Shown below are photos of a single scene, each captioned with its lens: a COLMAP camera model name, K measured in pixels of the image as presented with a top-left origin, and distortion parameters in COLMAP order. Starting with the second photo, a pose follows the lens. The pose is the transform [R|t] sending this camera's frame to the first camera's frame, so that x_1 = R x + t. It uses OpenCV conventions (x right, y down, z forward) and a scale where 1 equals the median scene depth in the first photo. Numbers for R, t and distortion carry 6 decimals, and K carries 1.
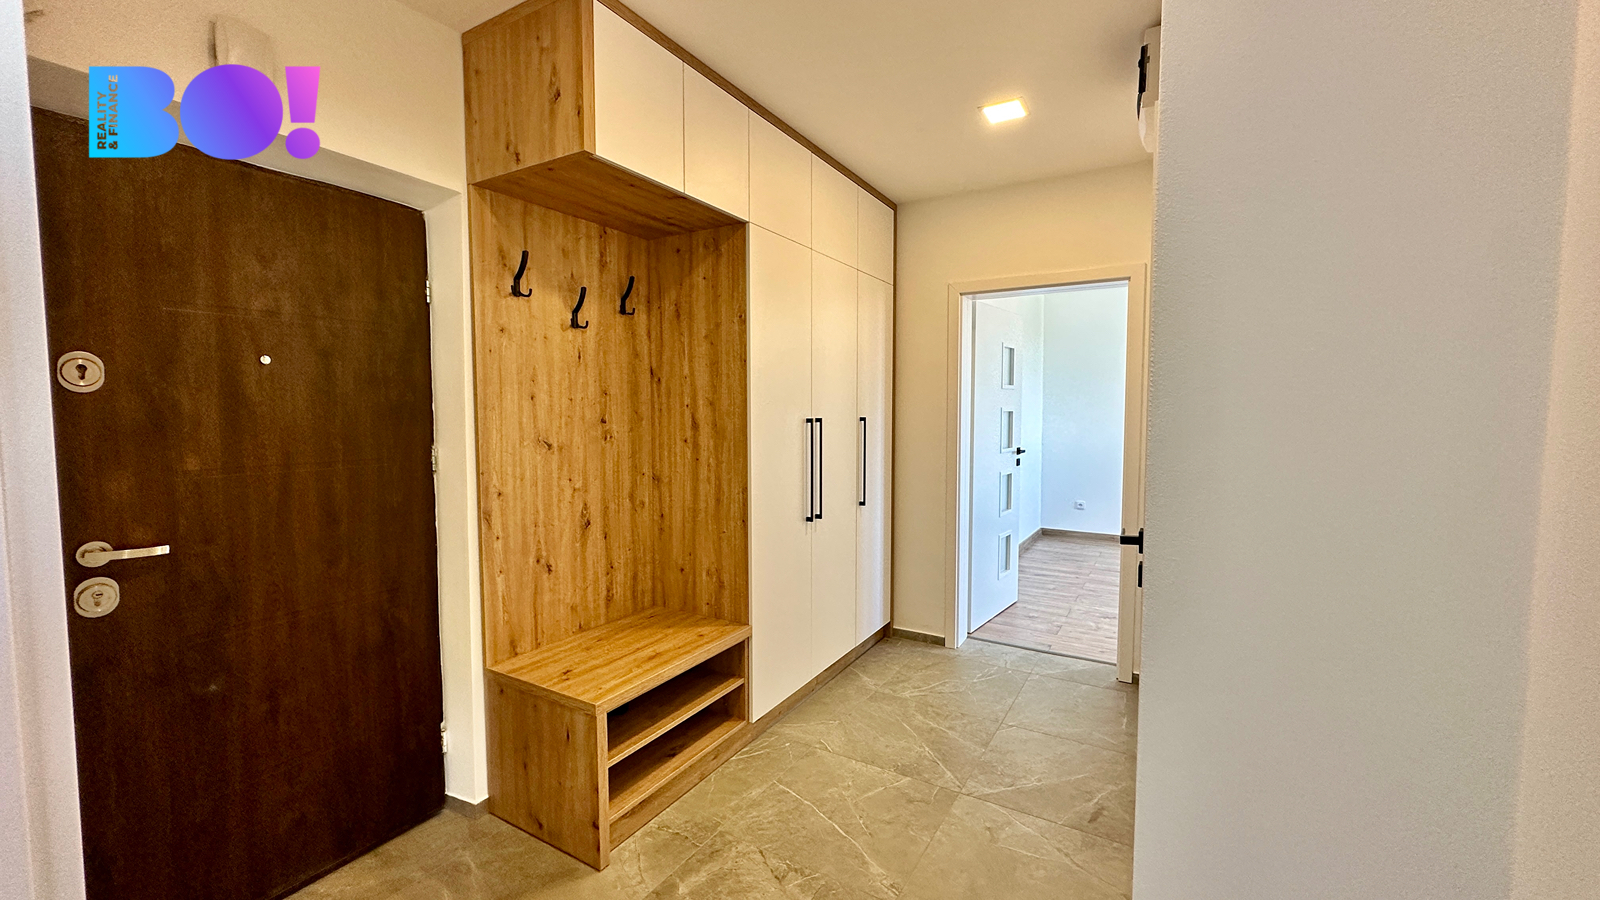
lens RADIAL K [[639.5, 0, 800.0], [0, 639.5, 450.0], [0, 0, 1]] dist [-0.001018, -0.000009]
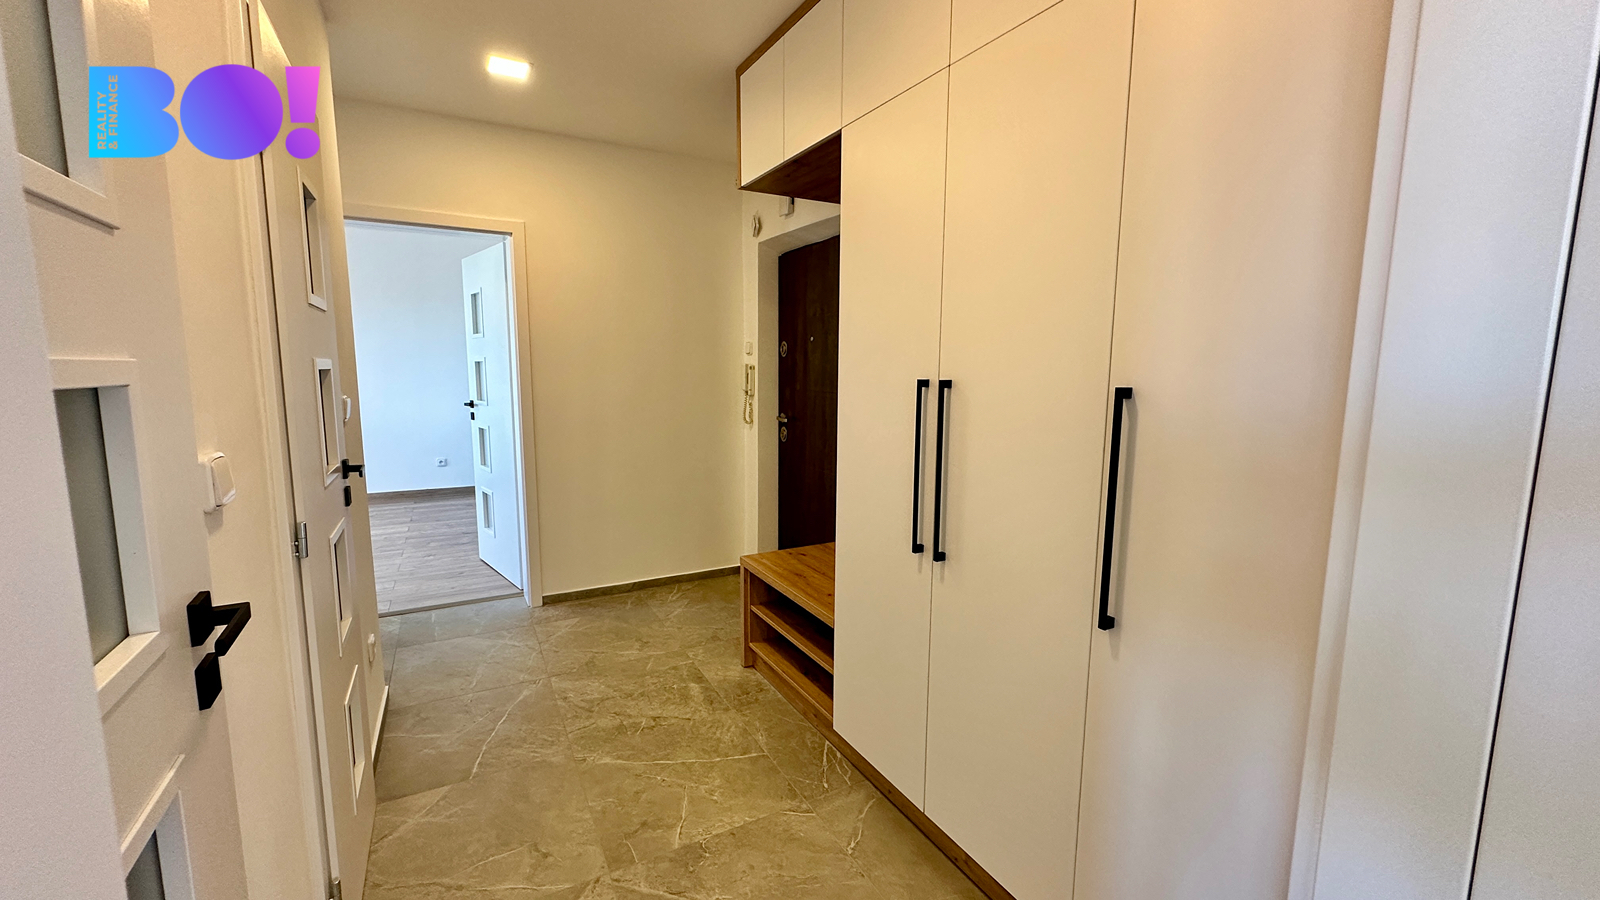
lens RADIAL K [[639.5, 0, 800.0], [0, 639.5, 450.0], [0, 0, 1]] dist [-0.001018, -0.000009]
pose [[-0.508467, 0.115086, -0.853356, 0.762706], [-0.057574, 0.984267, 0.167047, -0.101517], [0.859154, 0.134069, -0.493841, 1.583940]]
